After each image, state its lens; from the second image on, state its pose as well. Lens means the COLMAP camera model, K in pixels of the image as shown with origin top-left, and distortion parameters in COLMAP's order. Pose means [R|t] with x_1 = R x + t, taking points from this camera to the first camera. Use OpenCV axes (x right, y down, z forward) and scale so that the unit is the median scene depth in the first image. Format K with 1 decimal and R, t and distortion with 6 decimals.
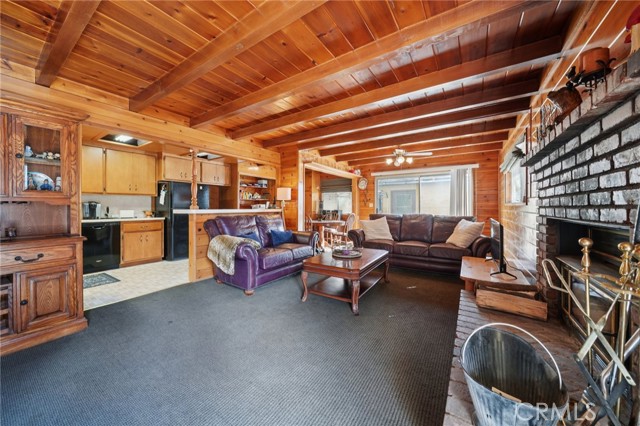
lens RADIAL K [[228.0, 0, 314.8], [0, 228.0, 206.0], [0, 0, 1]] dist [0.002678, 0.000067]
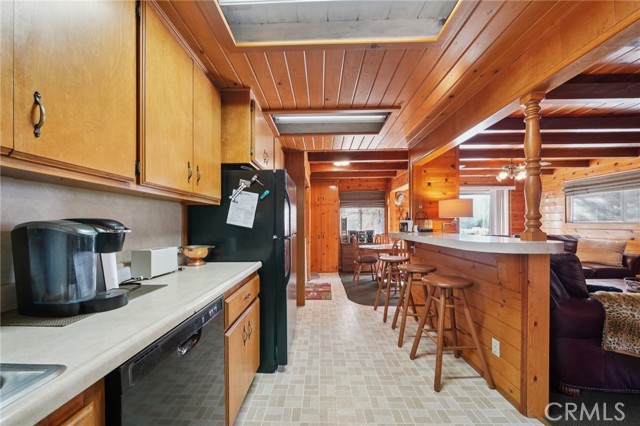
lens RADIAL K [[237.4, 0, 314.8], [0, 237.4, 224.6], [0, 0, 1]] dist [-0.006665, 0.000488]
pose [[0.847179, -0.006022, 0.531273, -0.798822], [0.001996, 0.999965, 0.008151, -0.012750], [-0.531303, -0.005845, 0.847162, 0.616404]]
